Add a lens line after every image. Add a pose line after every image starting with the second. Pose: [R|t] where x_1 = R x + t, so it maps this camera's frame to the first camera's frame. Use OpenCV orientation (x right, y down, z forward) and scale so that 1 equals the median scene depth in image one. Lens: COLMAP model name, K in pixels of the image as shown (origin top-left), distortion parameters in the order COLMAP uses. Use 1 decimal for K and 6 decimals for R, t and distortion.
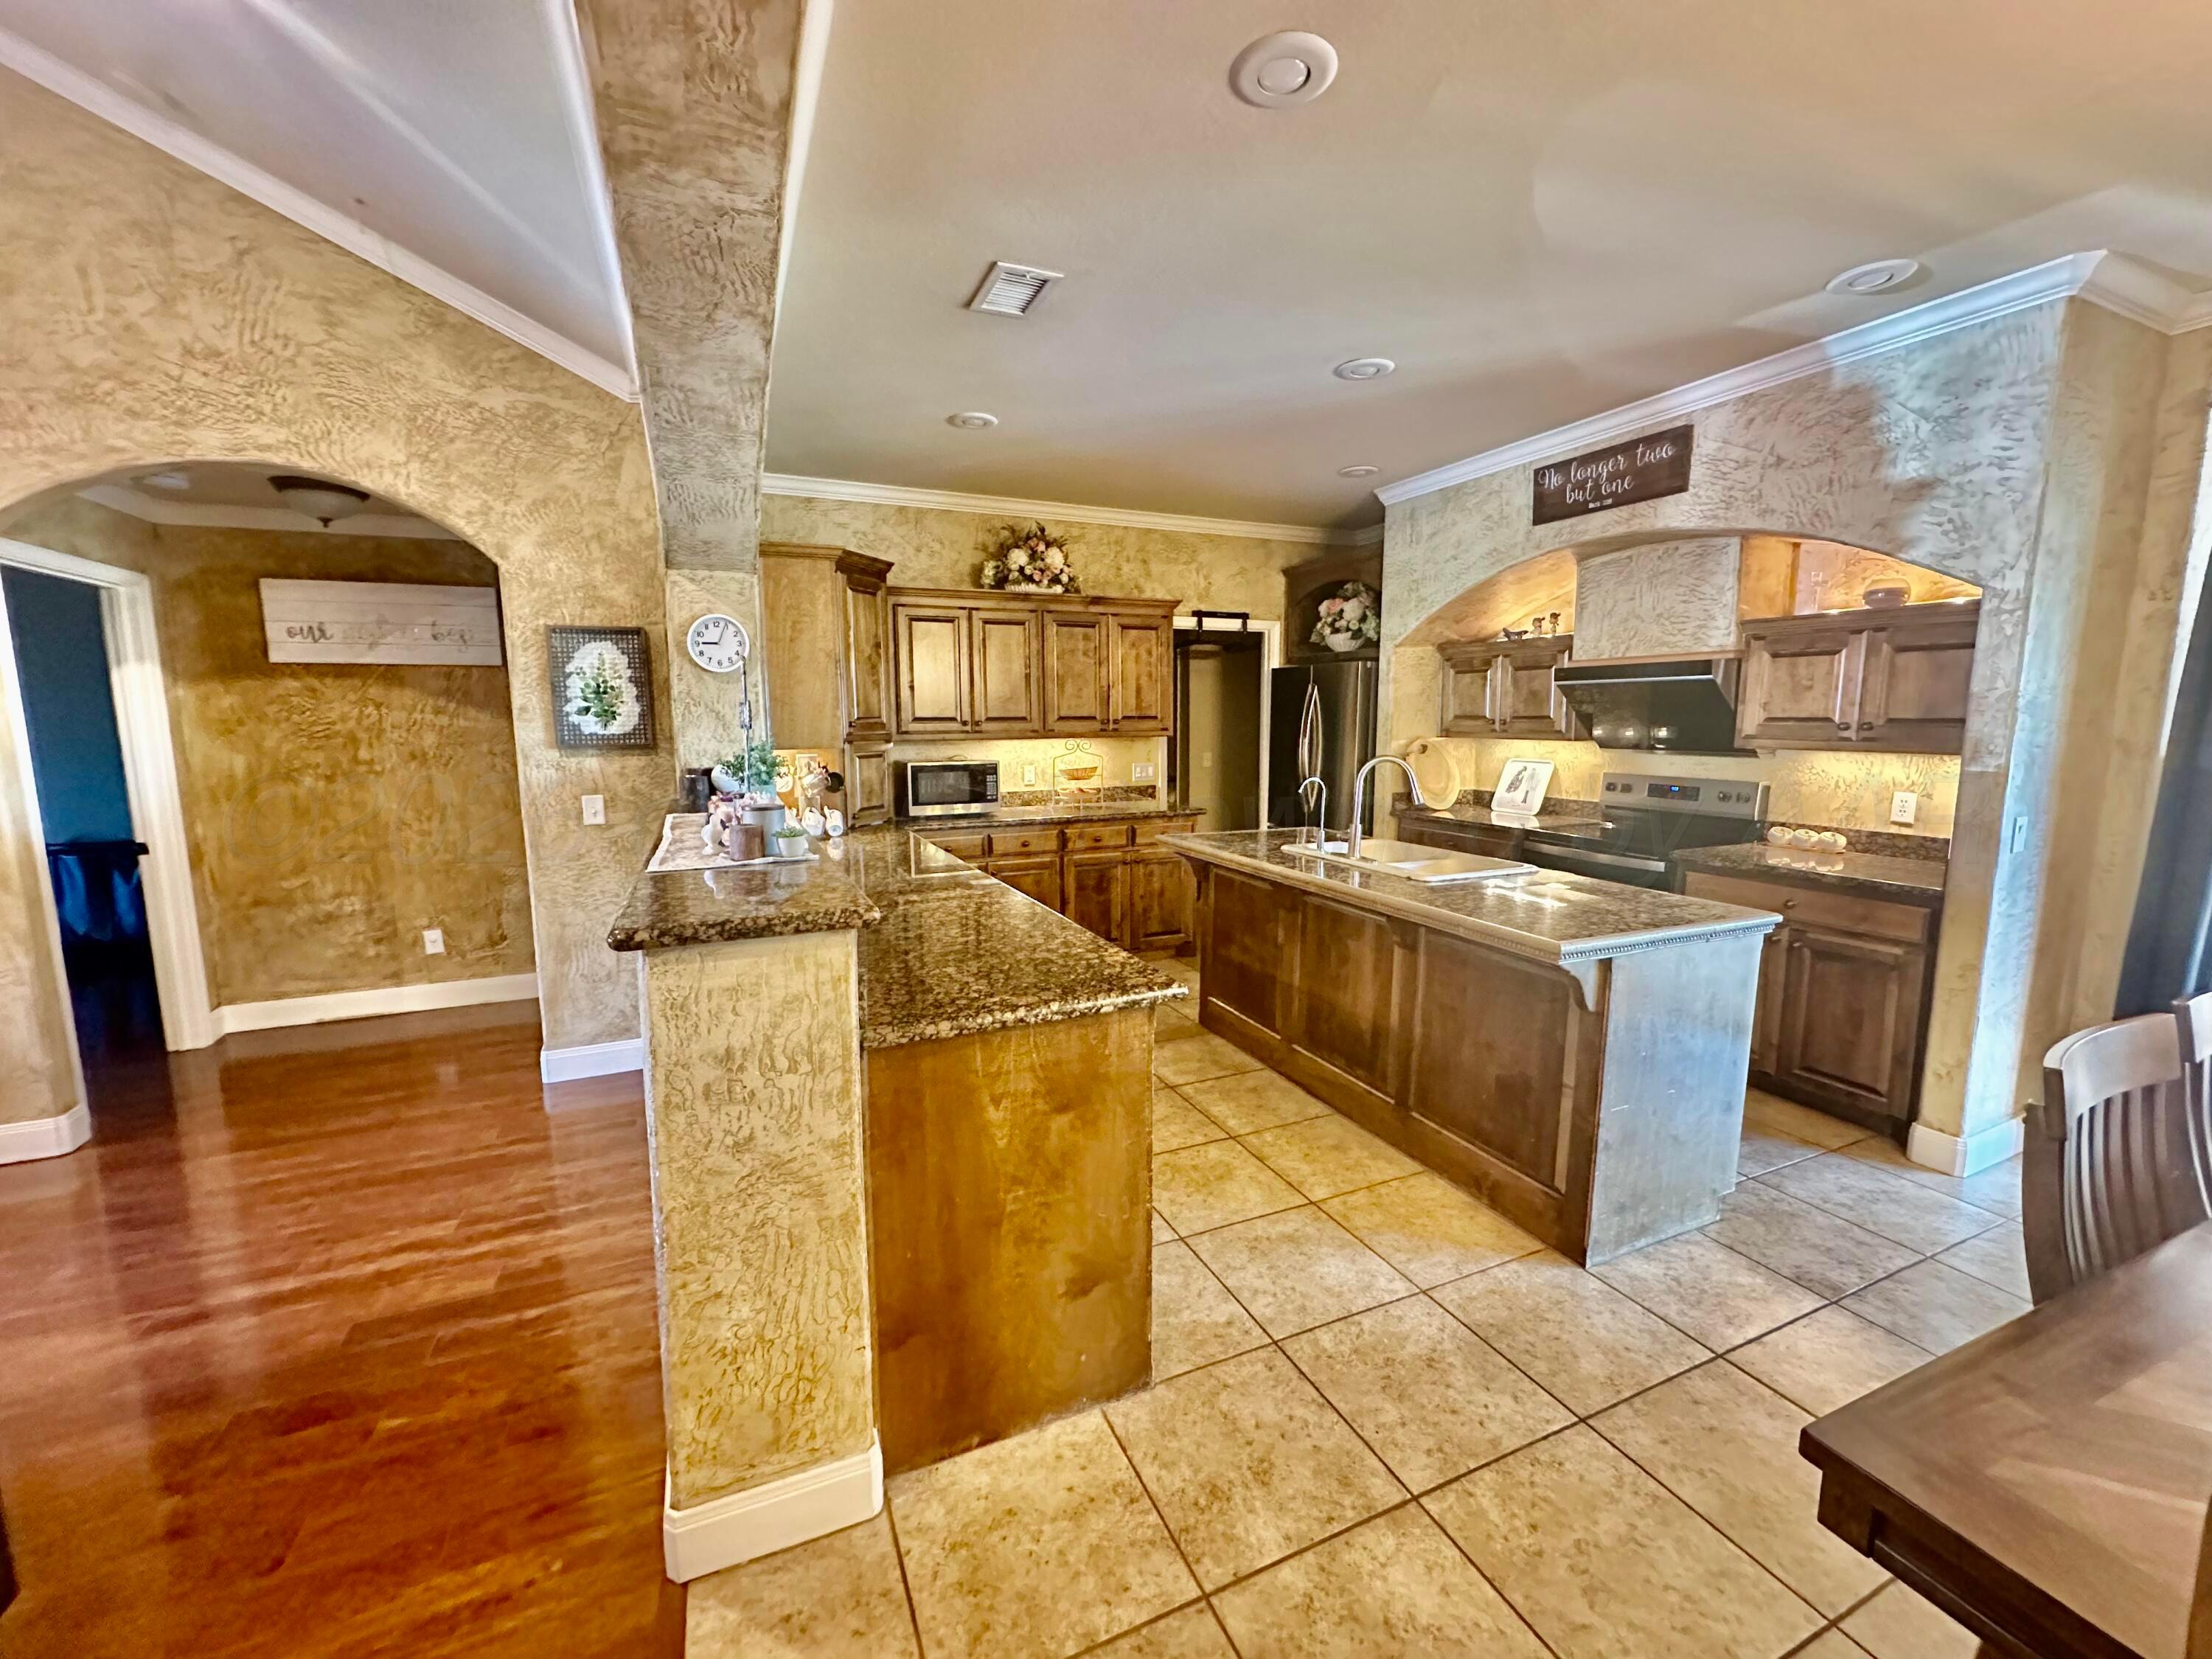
lens RADIAL K [[877.8, 0, 1099.2], [0, 877.8, 828.1], [0, 0, 1]] dist [-0.003783, 0.000768]
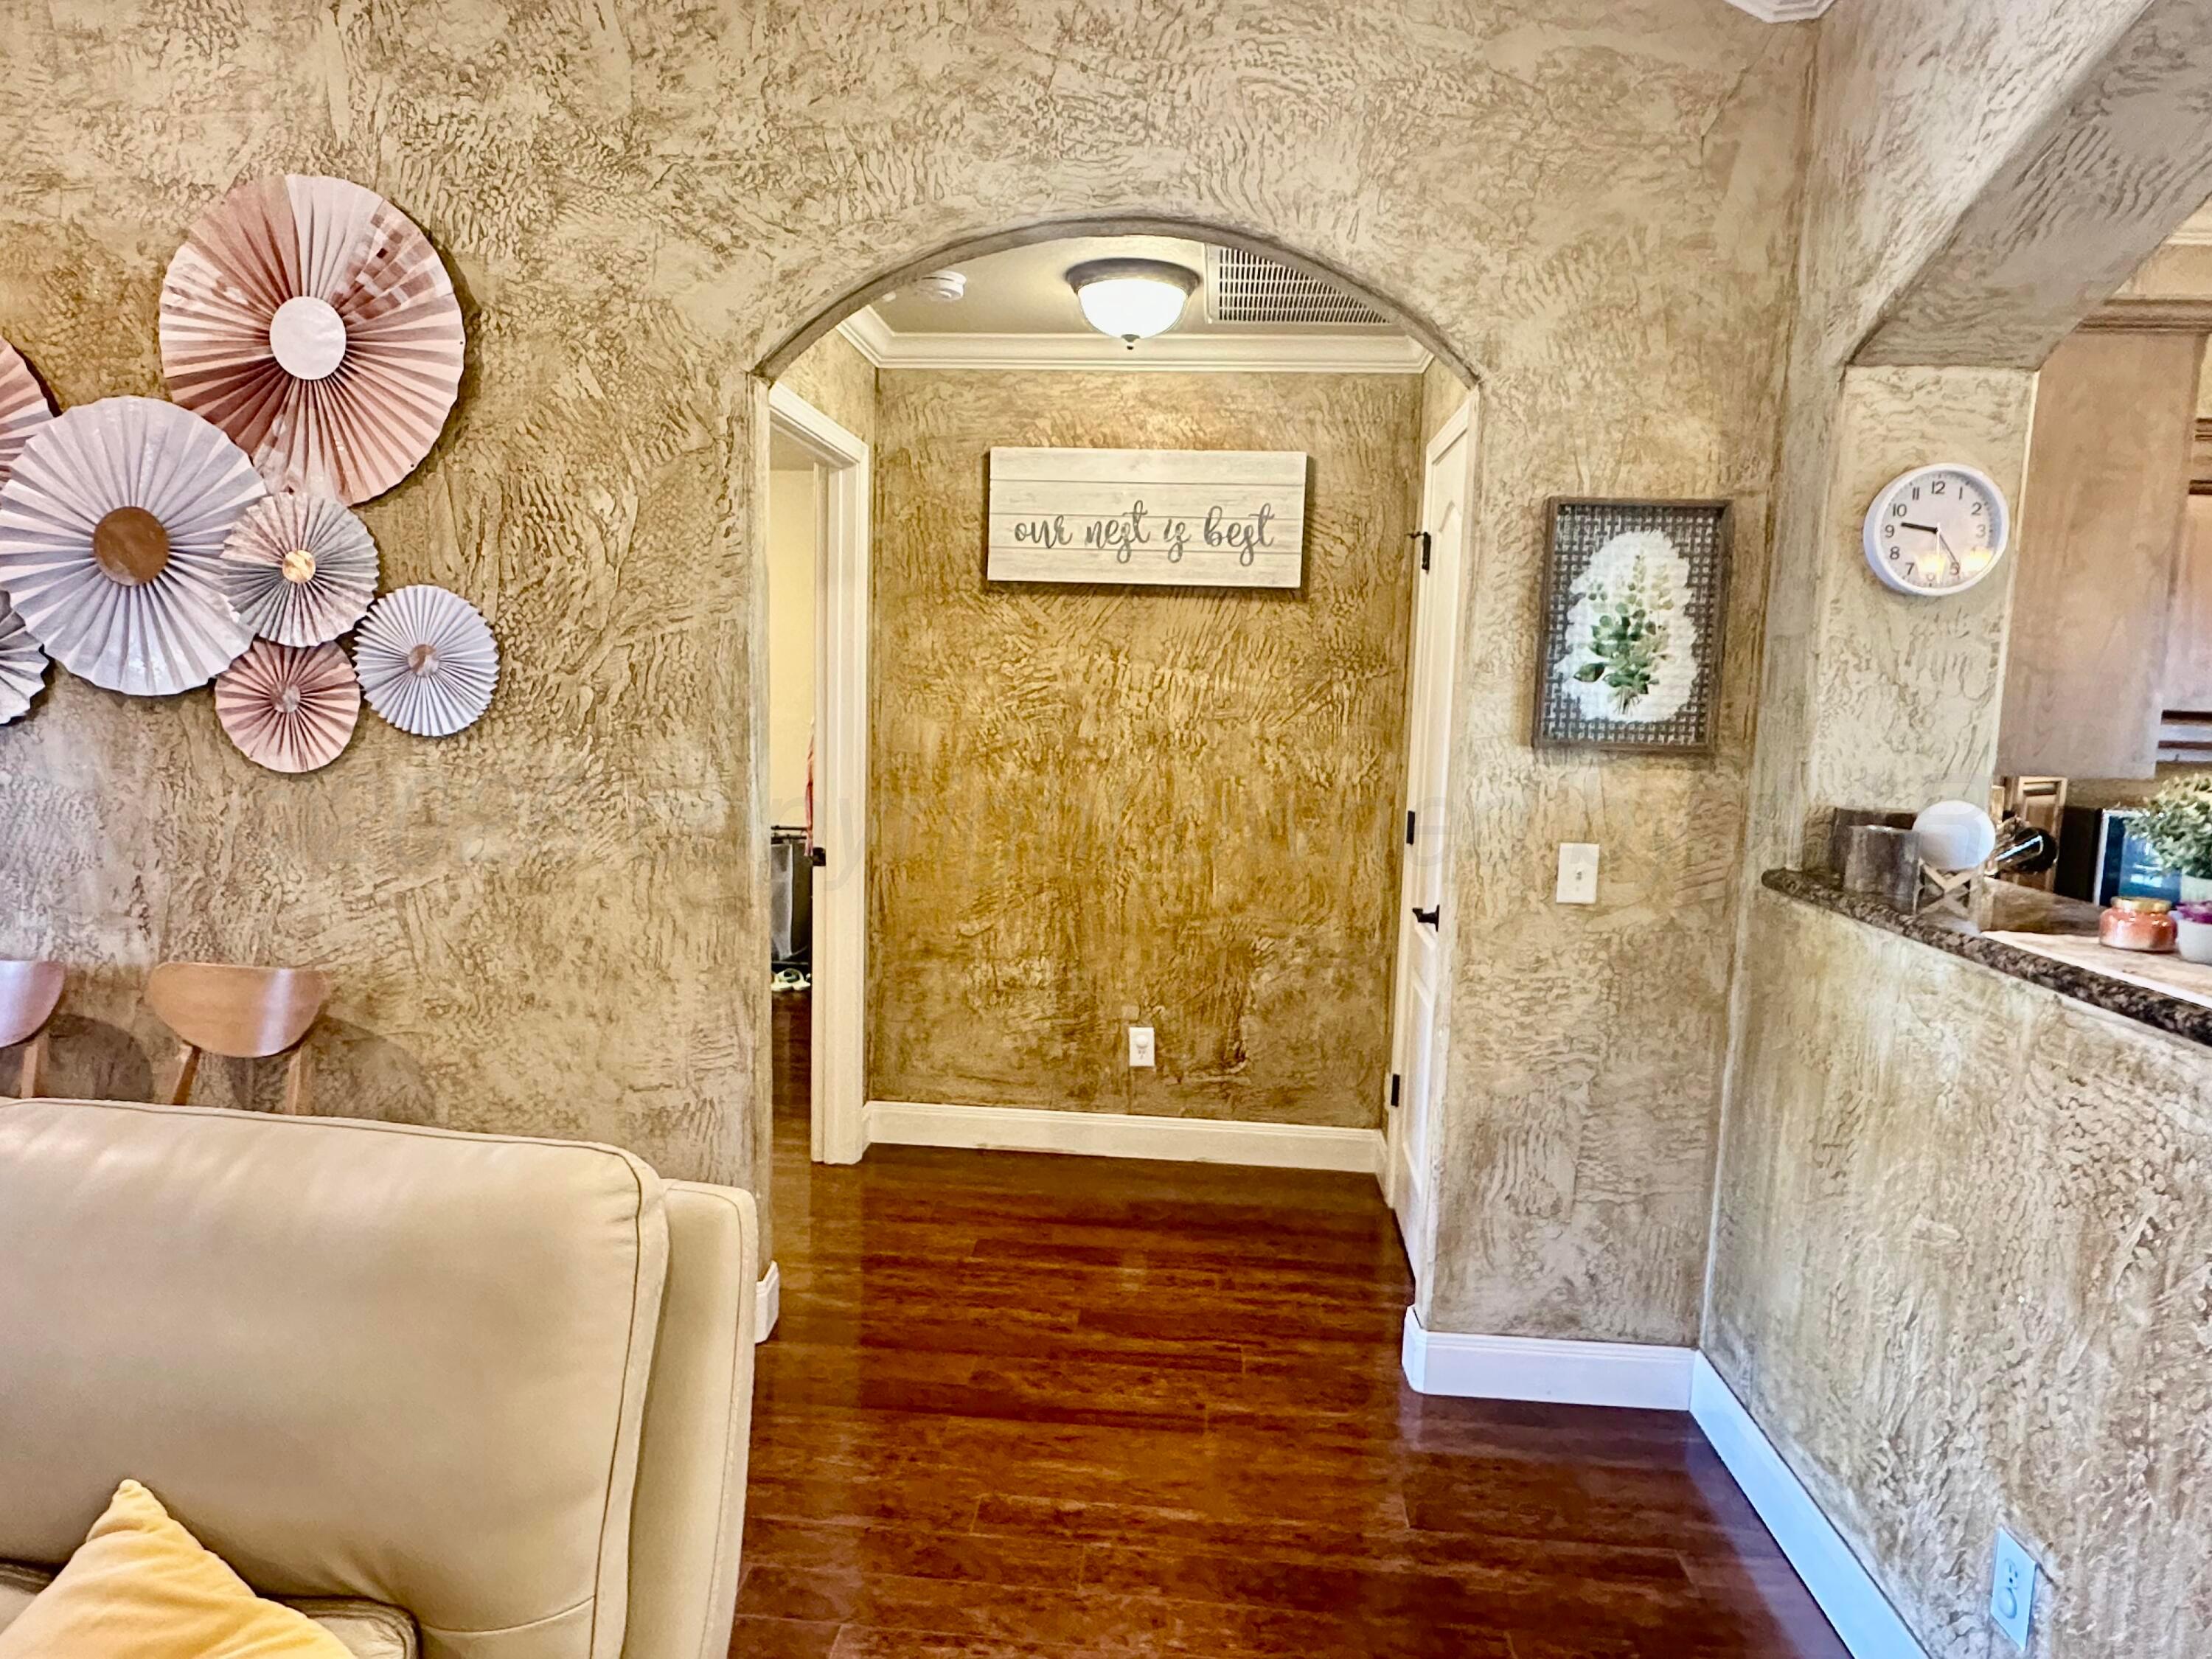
lens RADIAL K [[1375.9, 0, 1088.6], [0, 1375.9, 843.1], [0, 0, 1]] dist [-0.004725, 0.001836]
pose [[0.875613, 0.090463, -0.474467, -0.439384], [-0.098007, 0.995146, 0.008869, -0.017021], [0.472966, 0.038736, 0.880229, 0.183341]]
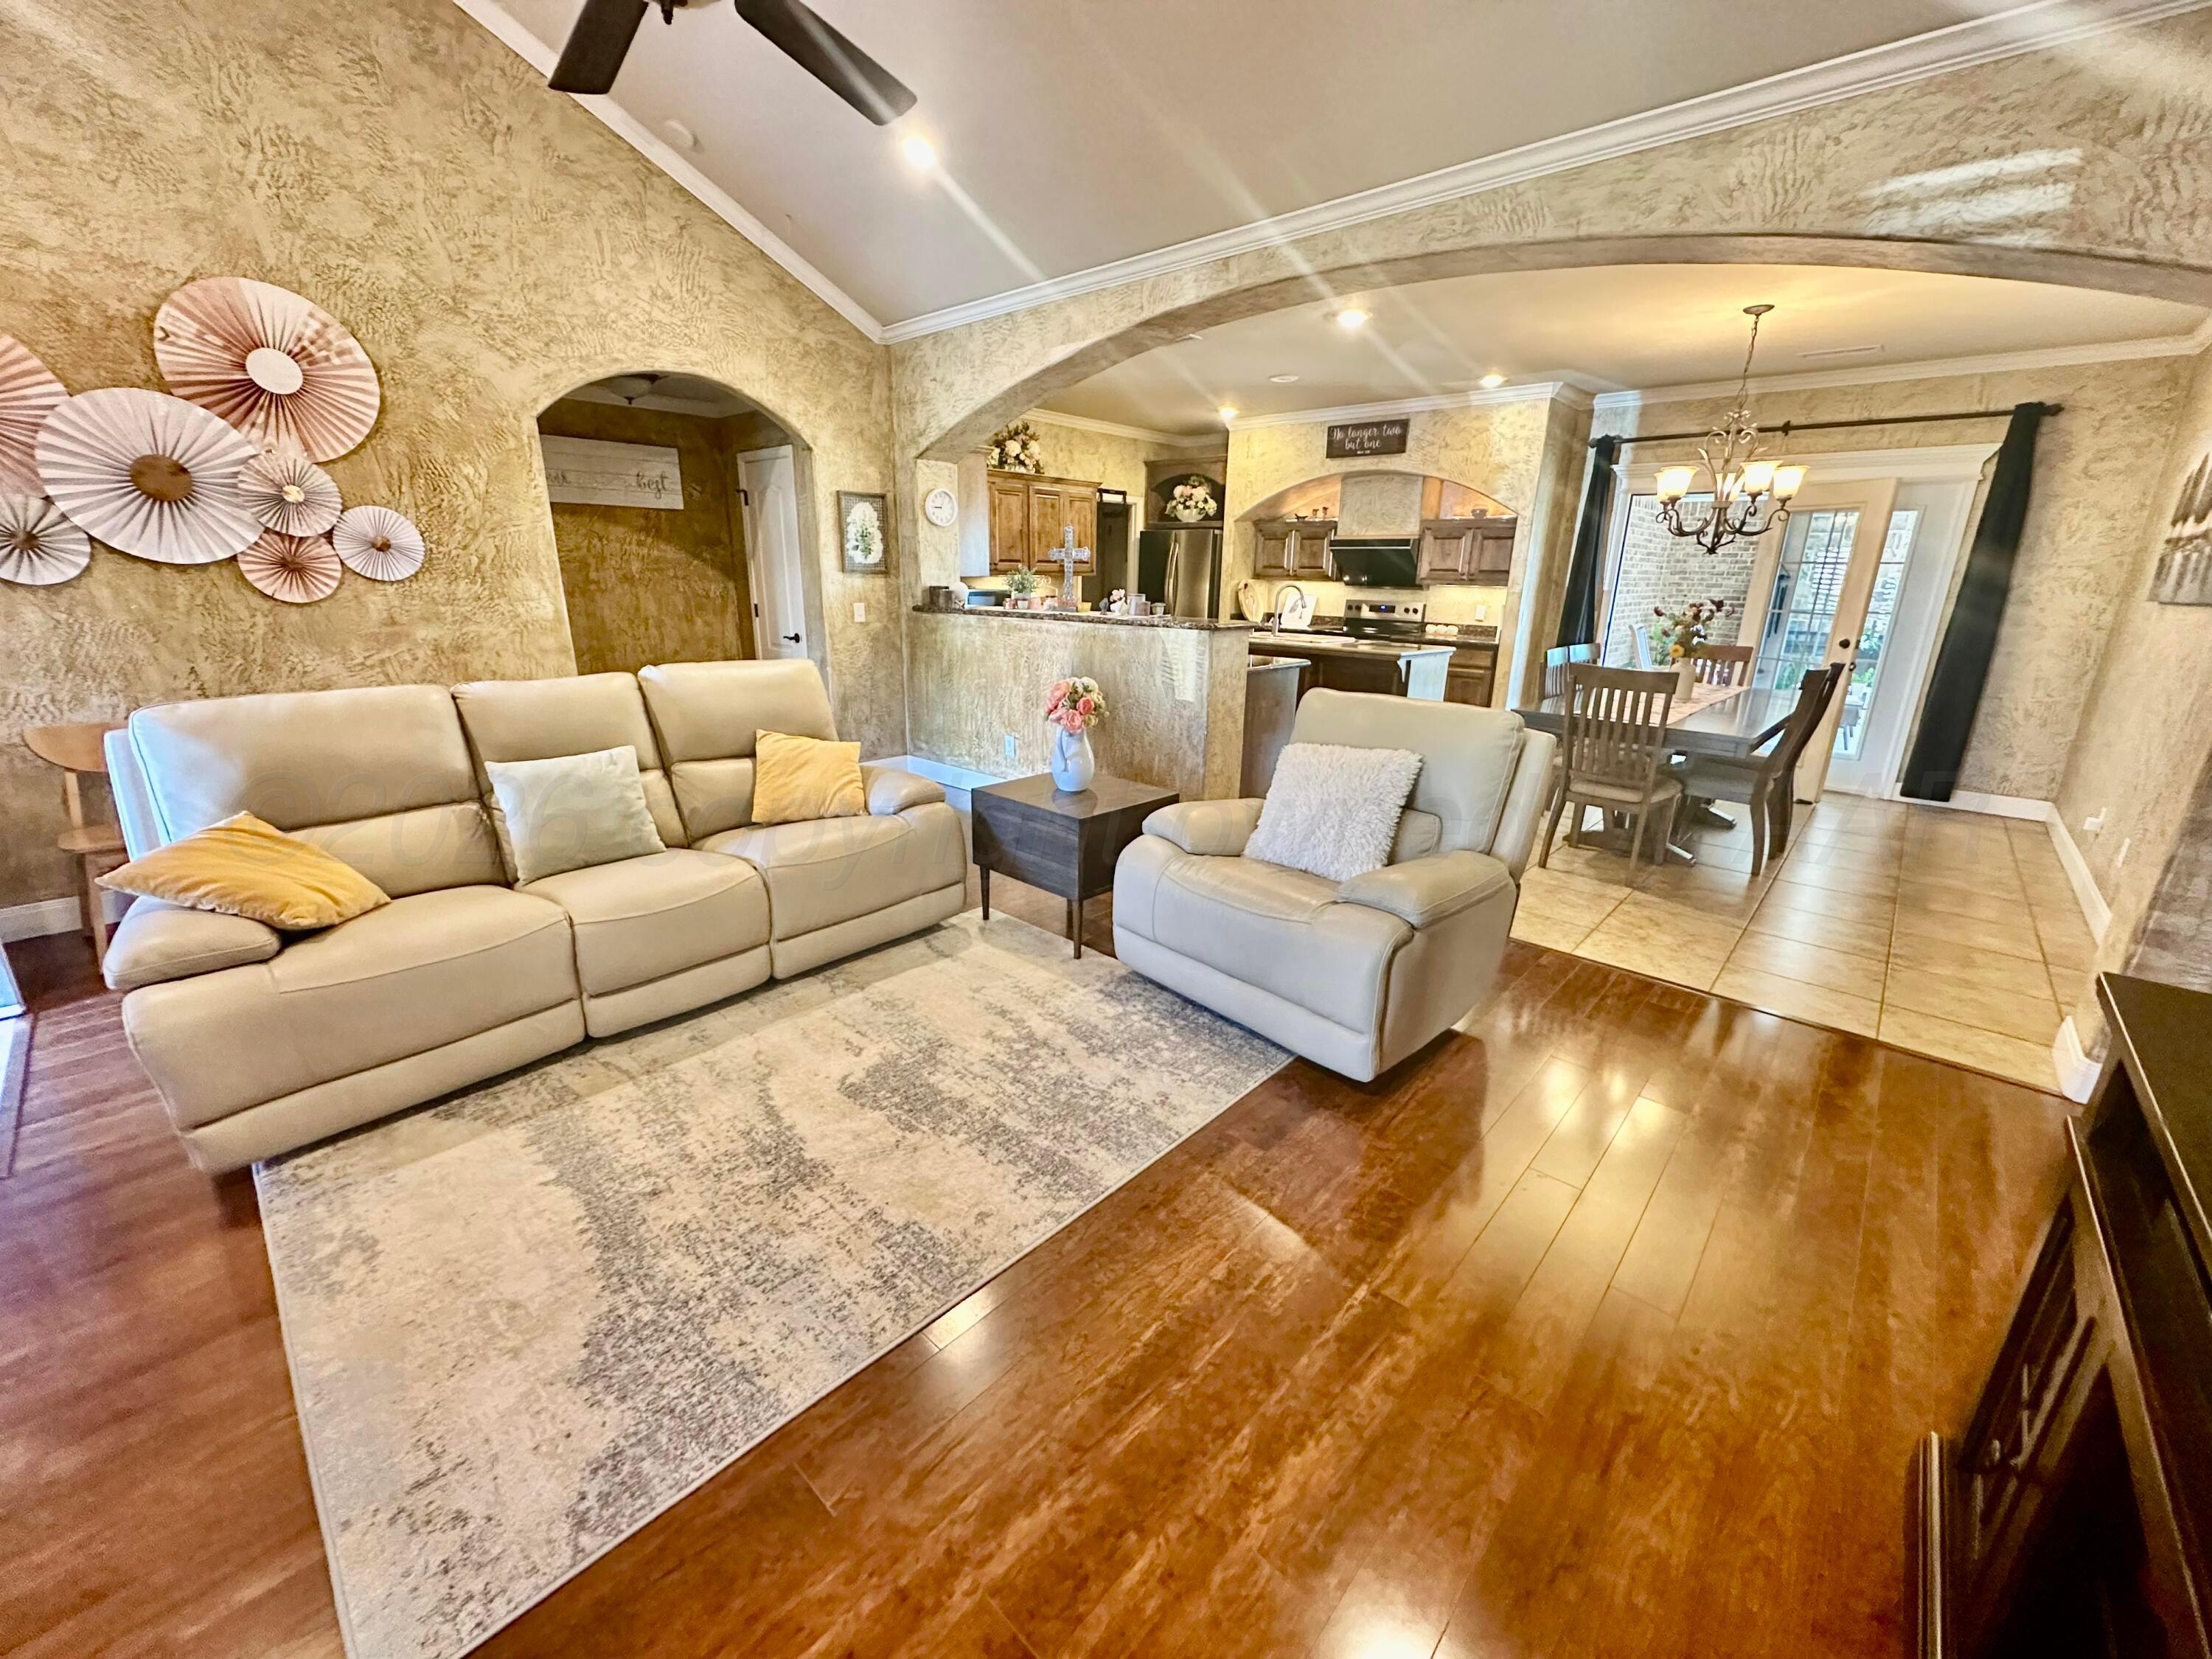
lens RADIAL K [[877.8, 0, 1105.1], [0, 877.8, 826.9], [0, 0, 1]] dist [-0.003783, 0.000768]
pose [[0.916614, -0.091831, 0.389083, -0.799132], [0.029124, 0.986013, 0.164107, 0.111036], [-0.398711, -0.139091, 0.906468, -0.653387]]
